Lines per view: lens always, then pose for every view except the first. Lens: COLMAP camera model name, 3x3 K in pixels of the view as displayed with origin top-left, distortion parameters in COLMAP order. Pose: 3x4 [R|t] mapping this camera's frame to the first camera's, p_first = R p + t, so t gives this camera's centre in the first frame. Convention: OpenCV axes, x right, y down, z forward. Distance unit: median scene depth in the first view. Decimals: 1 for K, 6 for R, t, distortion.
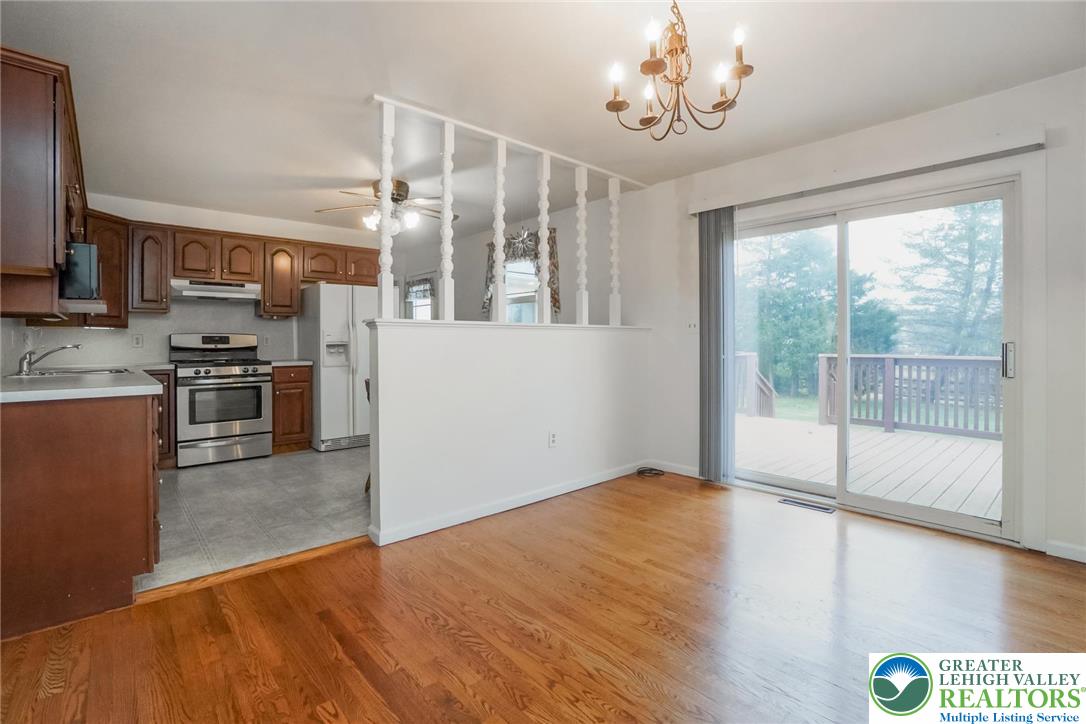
lens RADIAL K [[470.7, 0, 532.1], [0, 470.7, 342.7], [0, 0, 1]] dist [-0.006911, 0.001713]
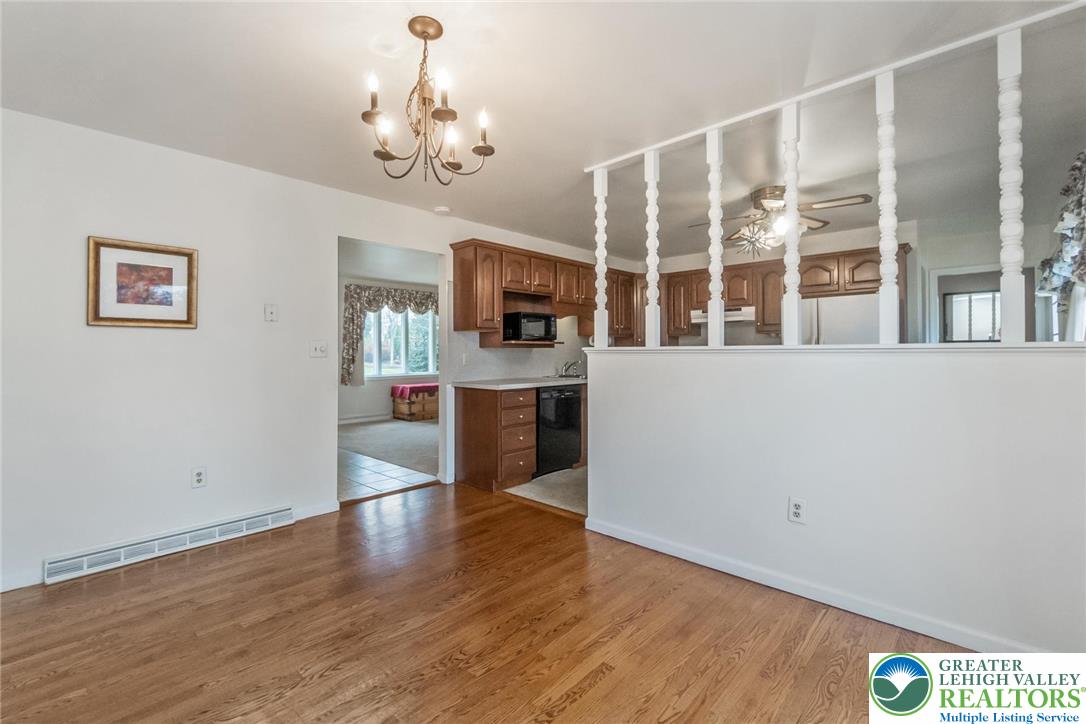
lens RADIAL K [[470.7, 0, 556.9], [0, 470.7, 351.3], [0, 0, 1]] dist [-0.006911, 0.001713]
pose [[0.140482, 0.000199, -0.990083, 0.495532], [0.003152, 0.999995, 0.000648, -0.021721], [0.990078, -0.003212, 0.140481, 0.410780]]
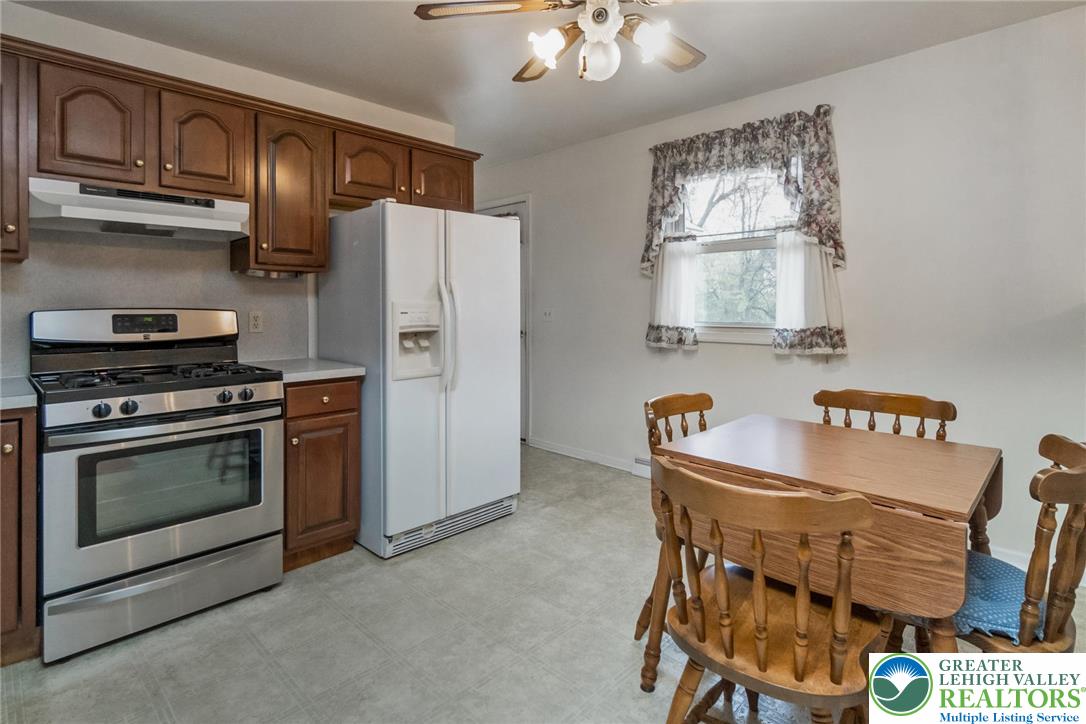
lens RADIAL K [[520.5, 0, 549.7], [0, 520.5, 307.5], [0, 0, 1]] dist [0.007676, -0.000193]
pose [[0.996098, -0.003192, 0.088200, -0.351682], [0.003416, 0.999991, -0.002389, -0.019948], [-0.088192, 0.002681, 0.996100, 0.493404]]
